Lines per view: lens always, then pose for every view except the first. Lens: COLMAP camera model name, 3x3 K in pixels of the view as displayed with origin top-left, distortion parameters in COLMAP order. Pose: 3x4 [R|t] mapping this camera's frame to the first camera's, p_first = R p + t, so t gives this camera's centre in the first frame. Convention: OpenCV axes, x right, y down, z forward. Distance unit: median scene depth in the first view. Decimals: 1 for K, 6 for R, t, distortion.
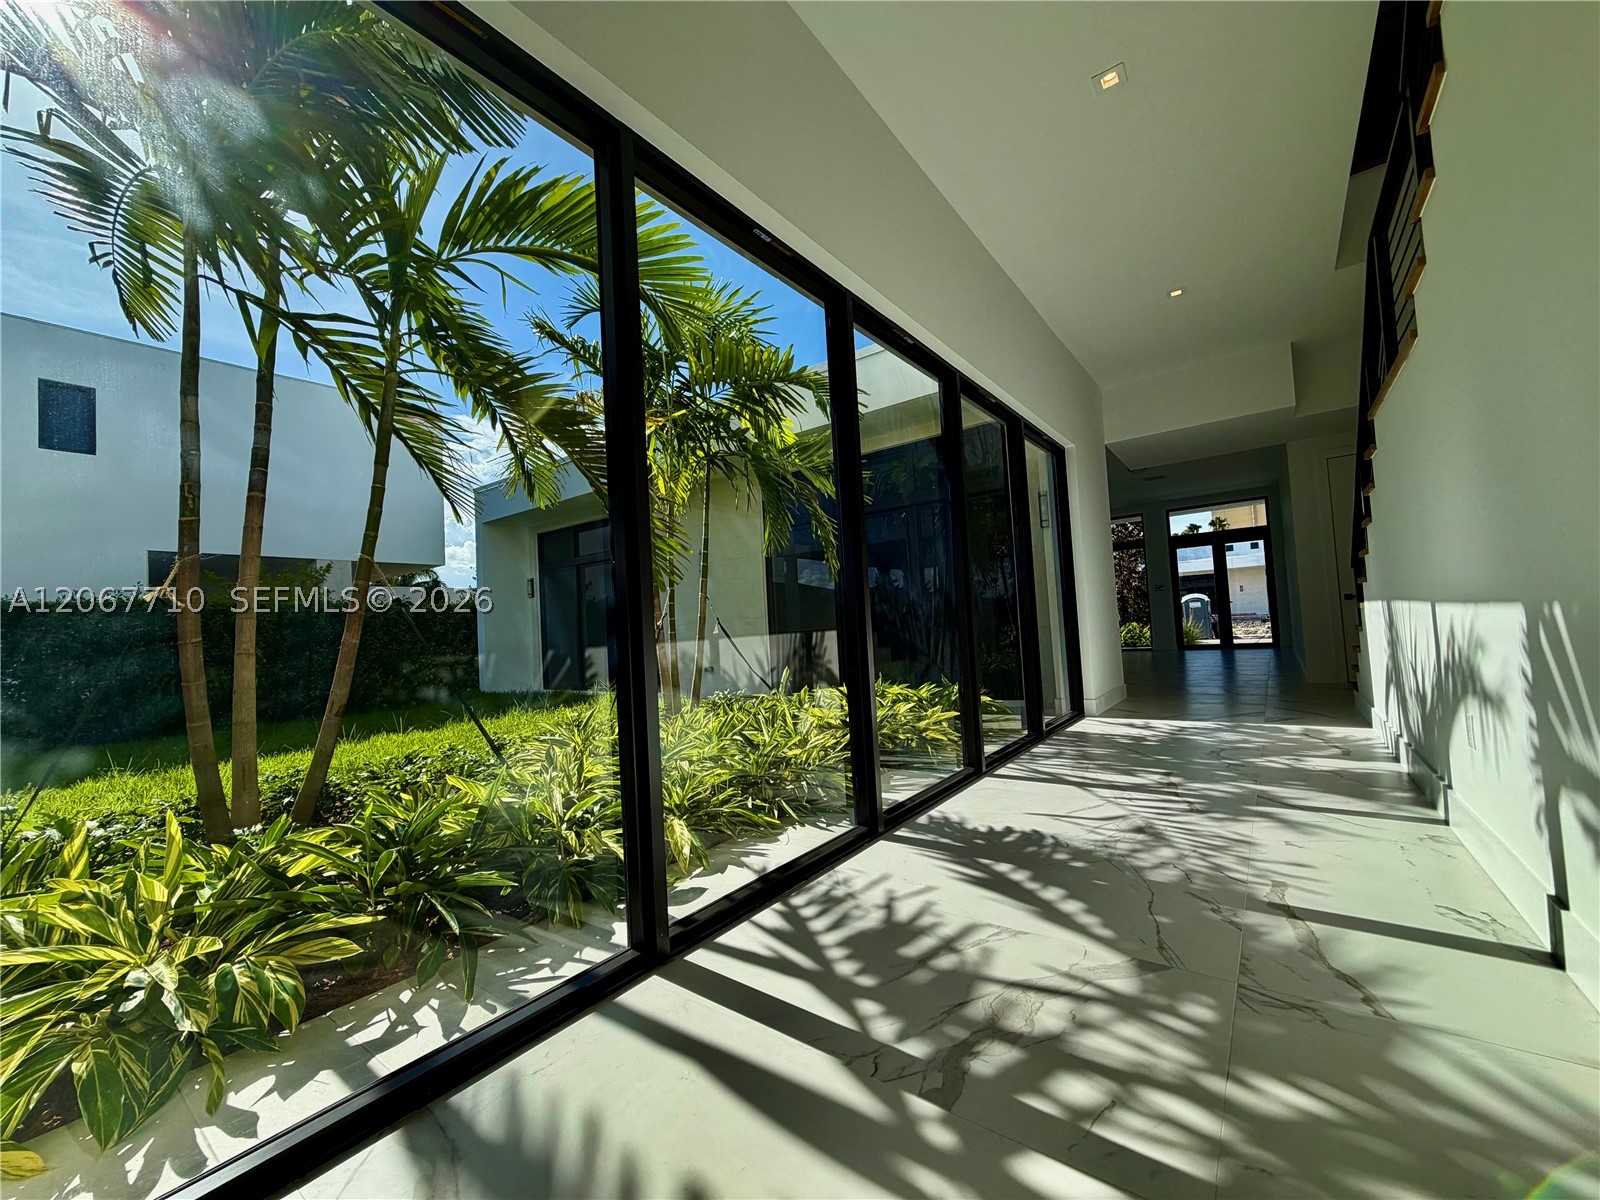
lens RADIAL K [[637.4, 0, 796.8], [0, 637.4, 600.6], [0, 0, 1]] dist [-0.003226, 0.000138]
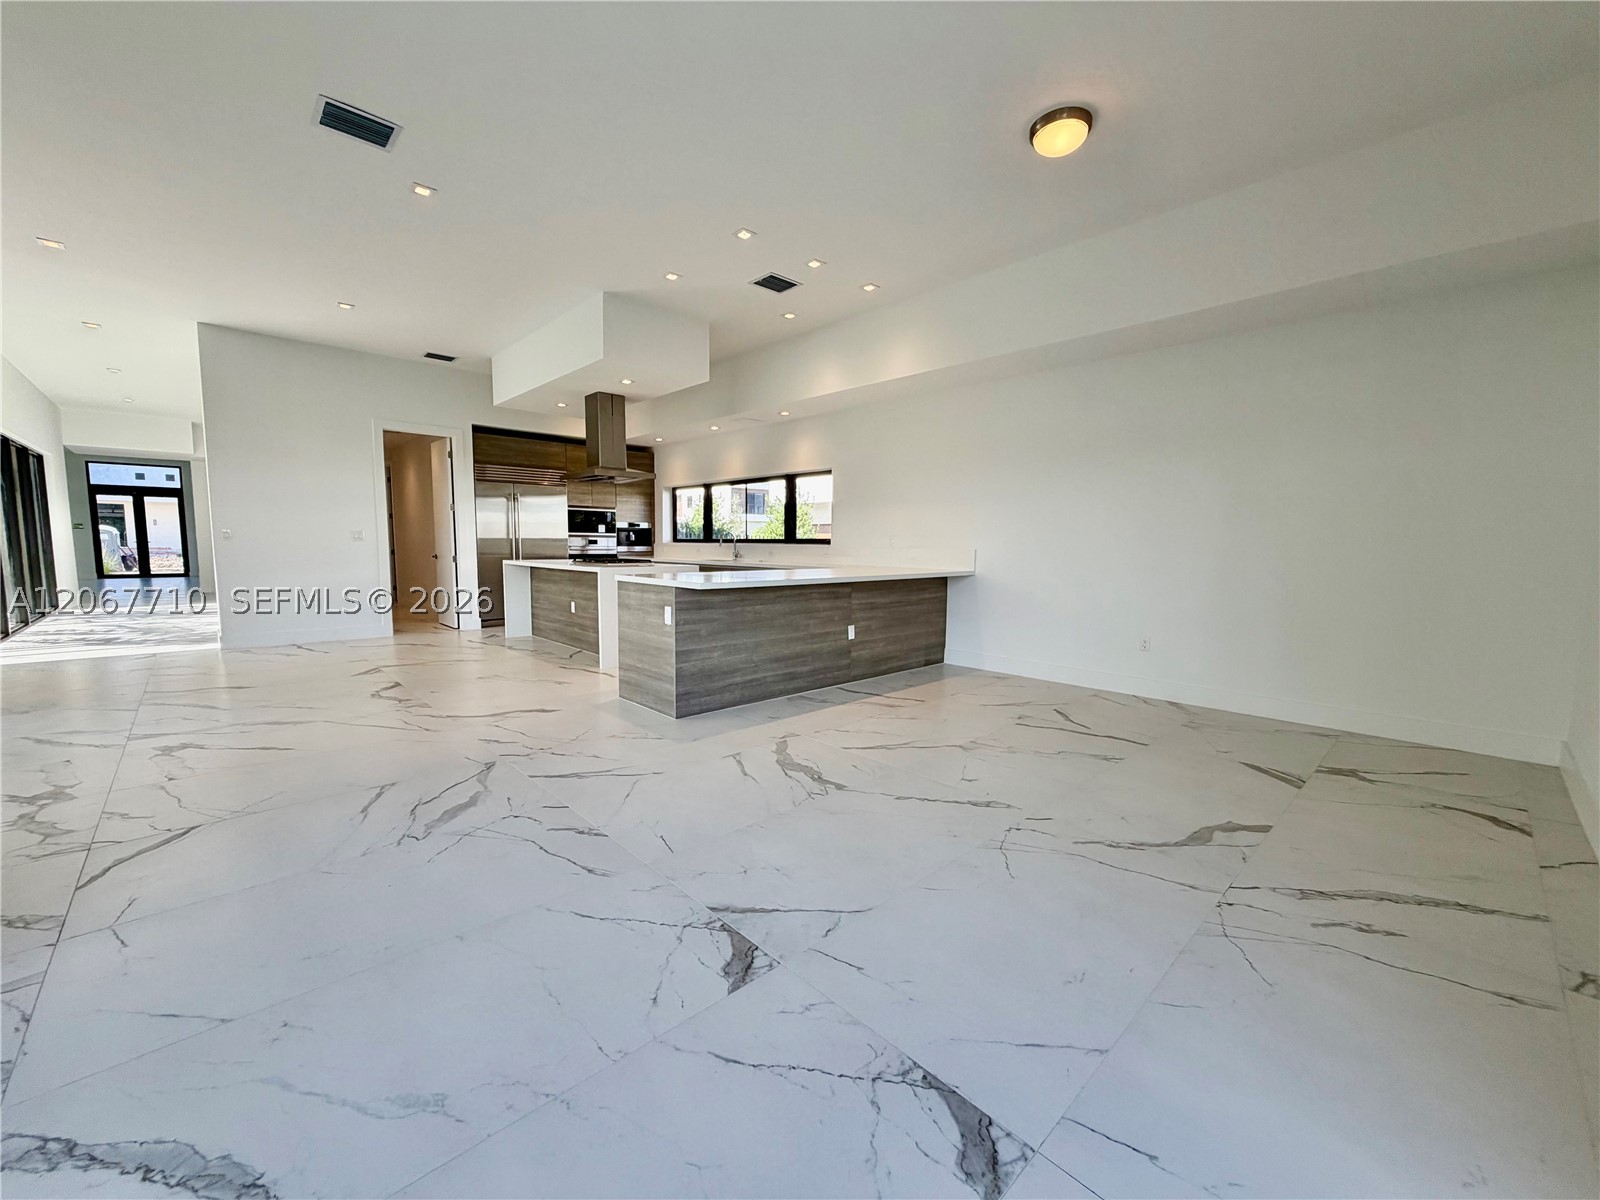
lens RADIAL K [[637.4, 0, 794.9], [0, 637.4, 603.2], [0, 0, 1]] dist [-0.003226, 0.000138]
pose [[0.167374, -0.035823, 0.985242, -0.417667], [-0.077387, 0.995779, 0.049353, -0.040340], [-0.982852, -0.084505, 0.163895, -0.573908]]
